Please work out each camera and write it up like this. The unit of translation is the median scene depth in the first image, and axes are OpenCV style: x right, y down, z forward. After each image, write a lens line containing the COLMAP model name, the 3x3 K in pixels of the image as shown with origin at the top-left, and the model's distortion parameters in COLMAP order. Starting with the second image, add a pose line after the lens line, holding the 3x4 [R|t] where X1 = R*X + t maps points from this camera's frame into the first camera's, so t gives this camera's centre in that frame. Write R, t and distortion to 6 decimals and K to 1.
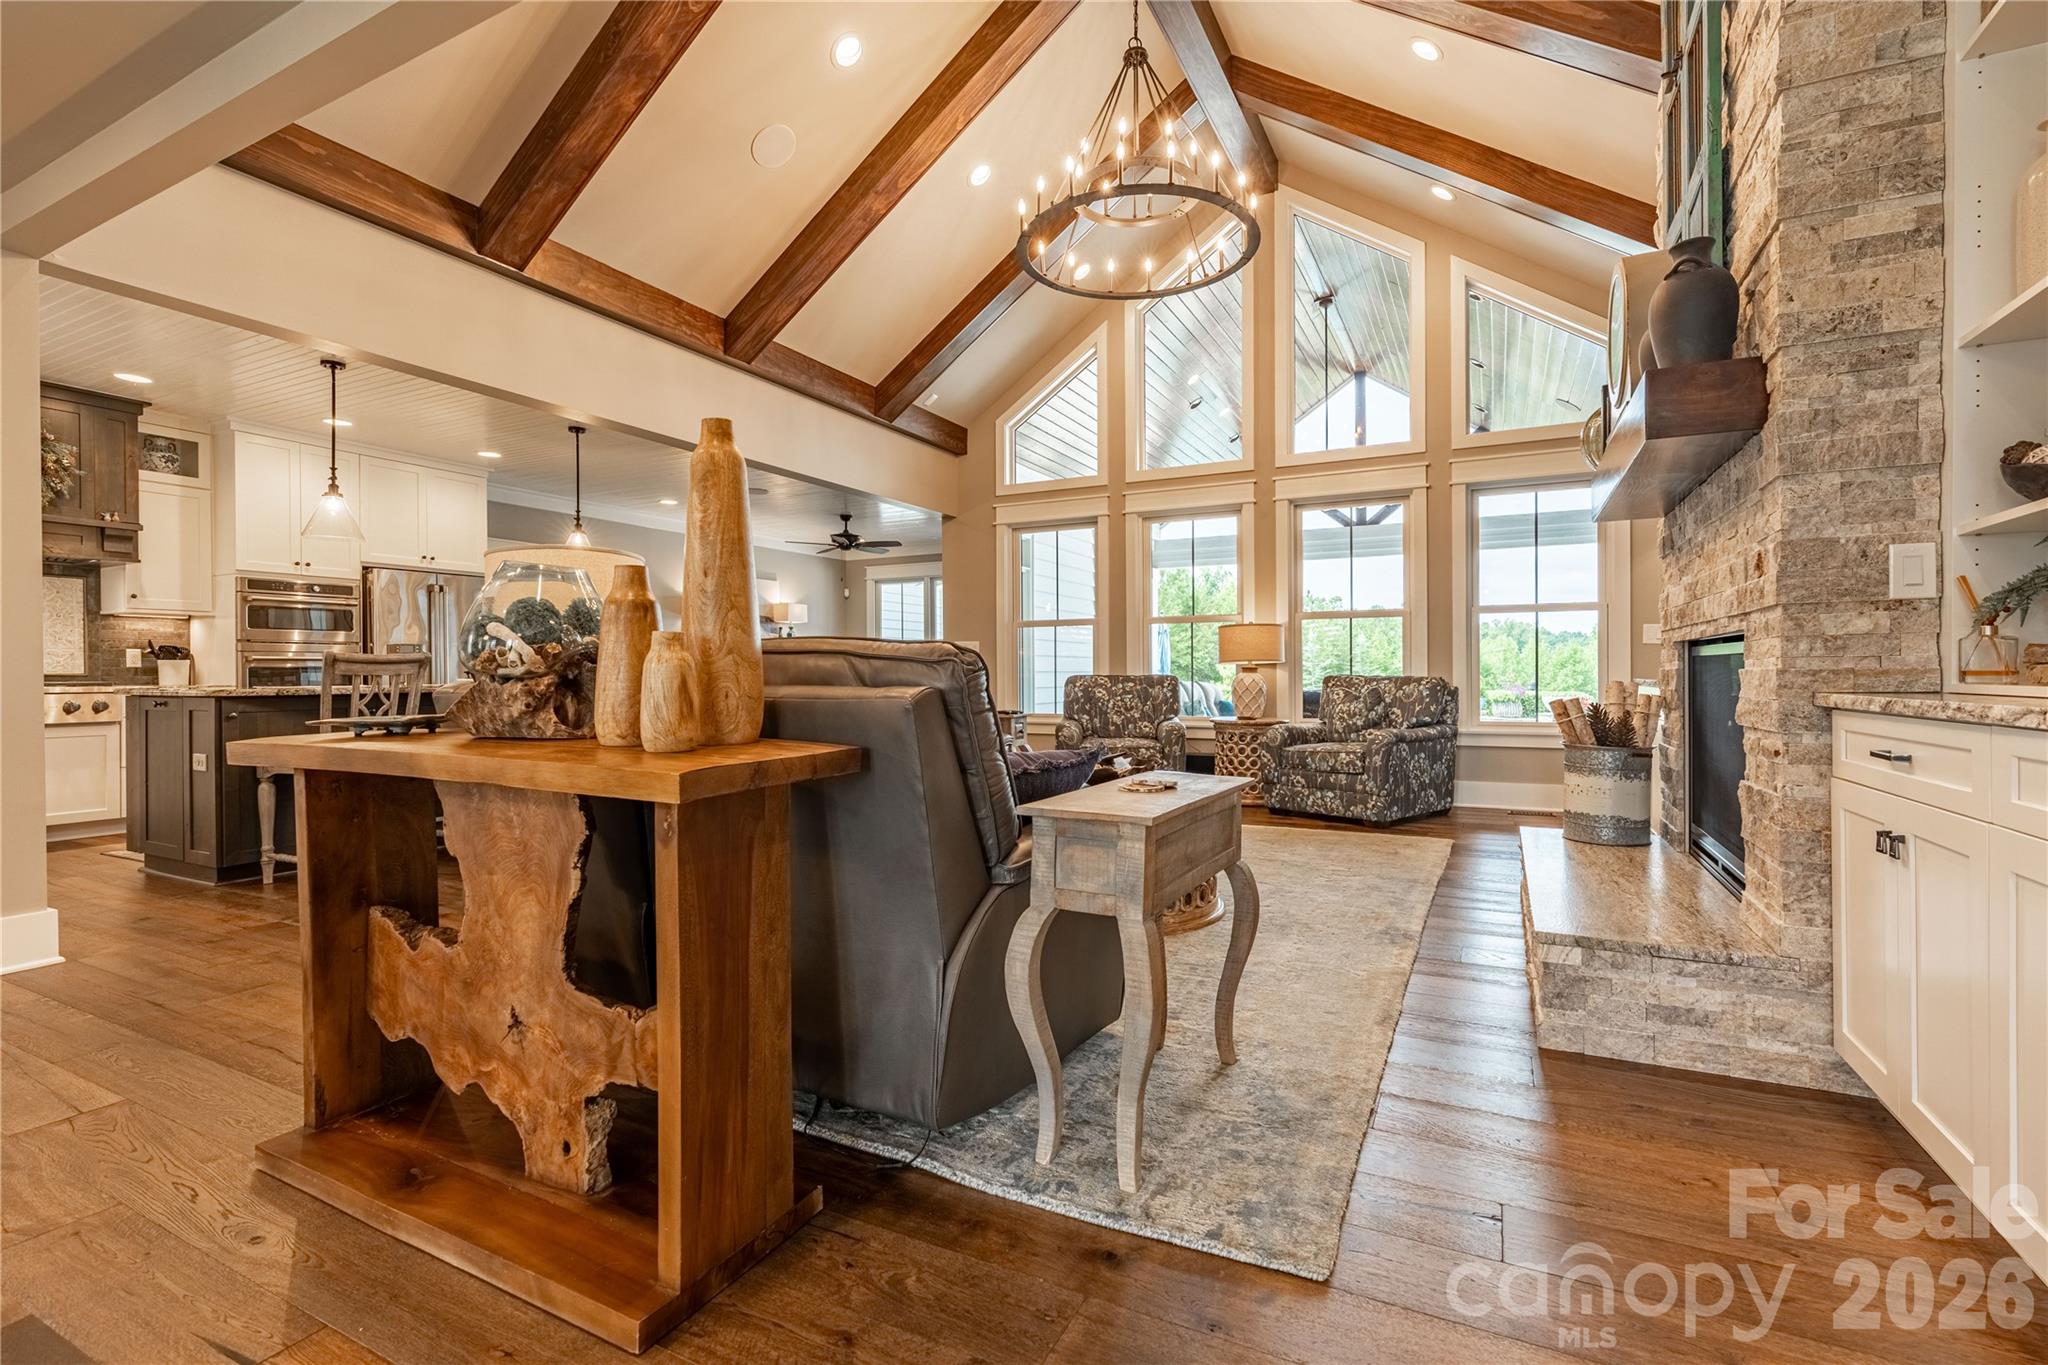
lens RADIAL K [[938.7, 0, 1014.8], [0, 938.7, 672.1], [0, 0, 1]] dist [-0.005556, 0.000797]
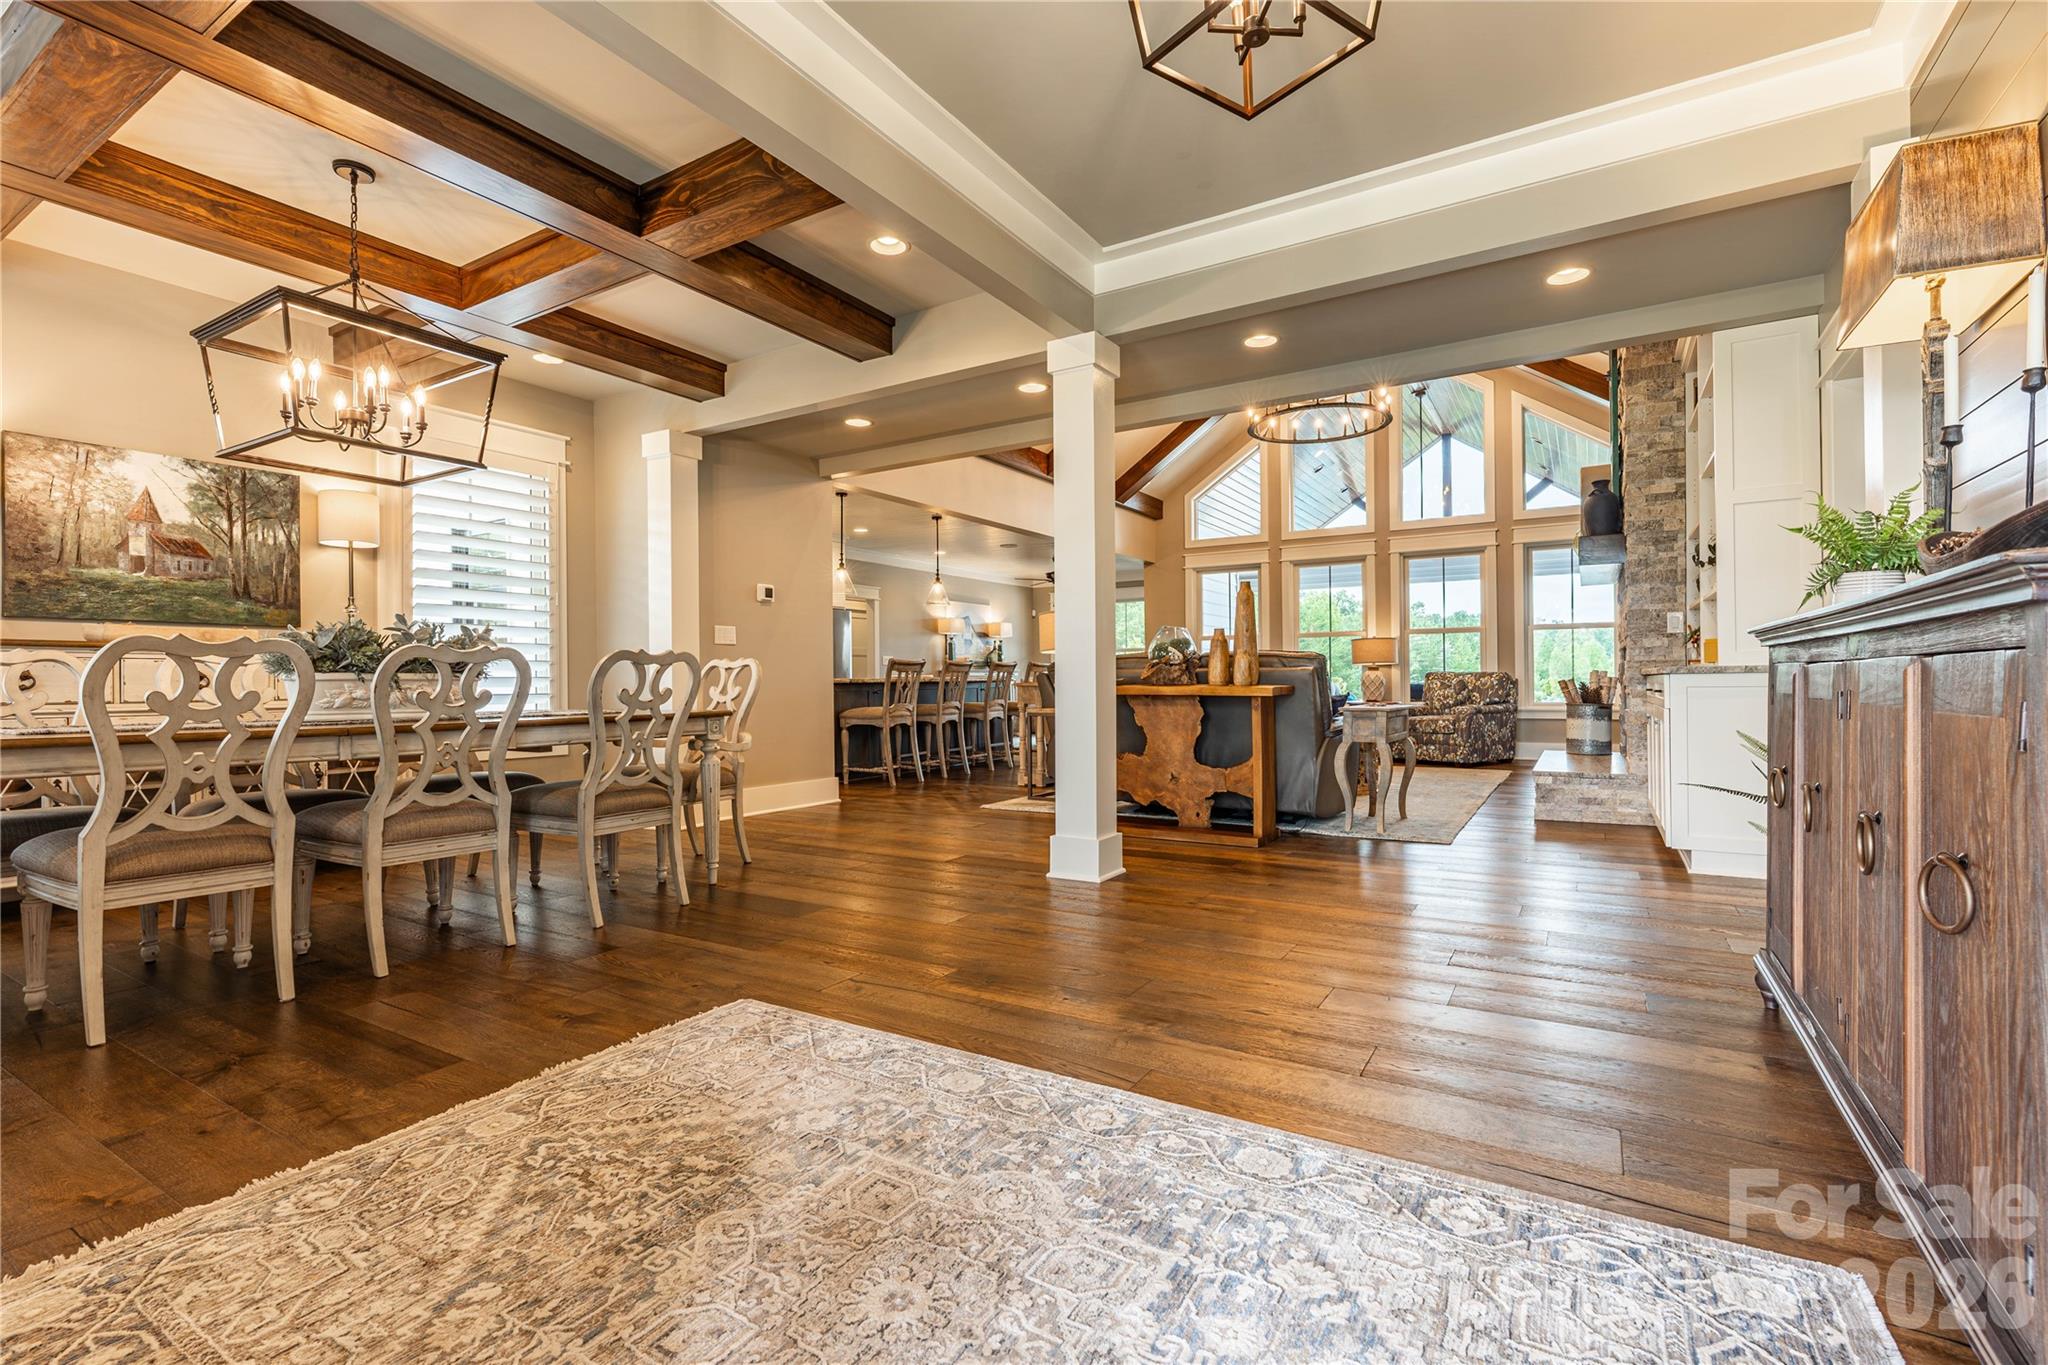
lens RADIAL K [[938.7, 0, 1014.8], [0, 938.7, 672.1], [0, 0, 1]] dist [-0.005556, 0.000797]
pose [[0.997146, -0.004739, -0.075345, -0.237502], [0.004080, 0.999952, -0.008900, 0.016148], [0.075383, 0.008567, 0.997118, -0.606536]]
